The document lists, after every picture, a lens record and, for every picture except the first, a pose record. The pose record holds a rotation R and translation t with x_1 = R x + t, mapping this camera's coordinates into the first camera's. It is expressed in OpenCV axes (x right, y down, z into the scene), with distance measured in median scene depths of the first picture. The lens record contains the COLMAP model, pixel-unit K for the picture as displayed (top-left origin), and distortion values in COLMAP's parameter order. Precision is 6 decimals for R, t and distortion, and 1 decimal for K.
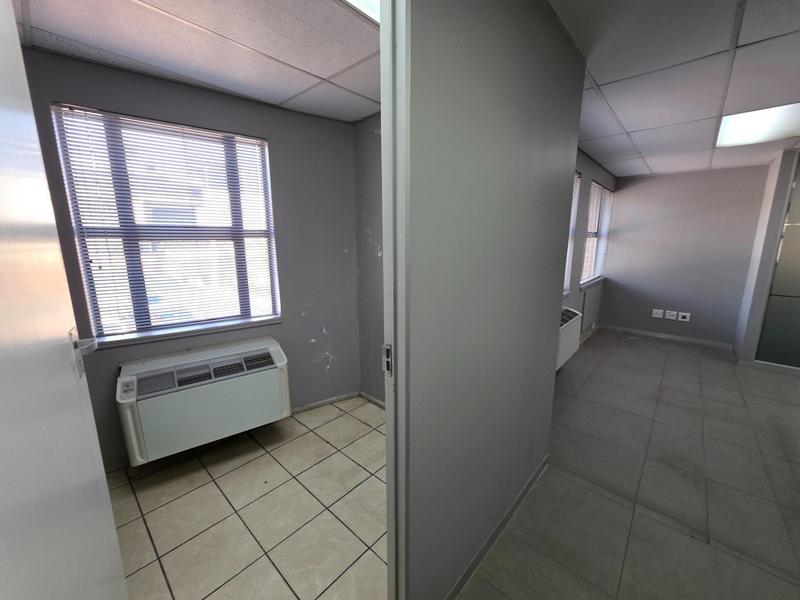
lens RADIAL K [[319.7, 0, 404.1], [0, 319.7, 297.6], [0, 0, 1]] dist [0.004508, -0.000165]
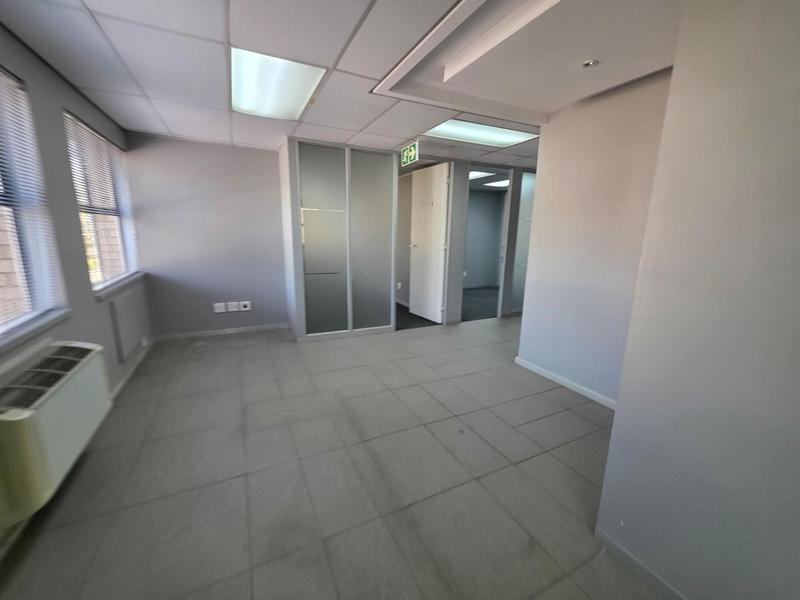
lens RADIAL K [[319.7, 0, 391.6], [0, 319.7, 297.1], [0, 0, 1]] dist [0.004508, -0.000165]
pose [[0.386180, -0.185547, 0.903569, 0.198988], [0.154278, 0.978754, 0.135049, -0.023533], [-0.909430, 0.087248, 0.406601, 0.229602]]
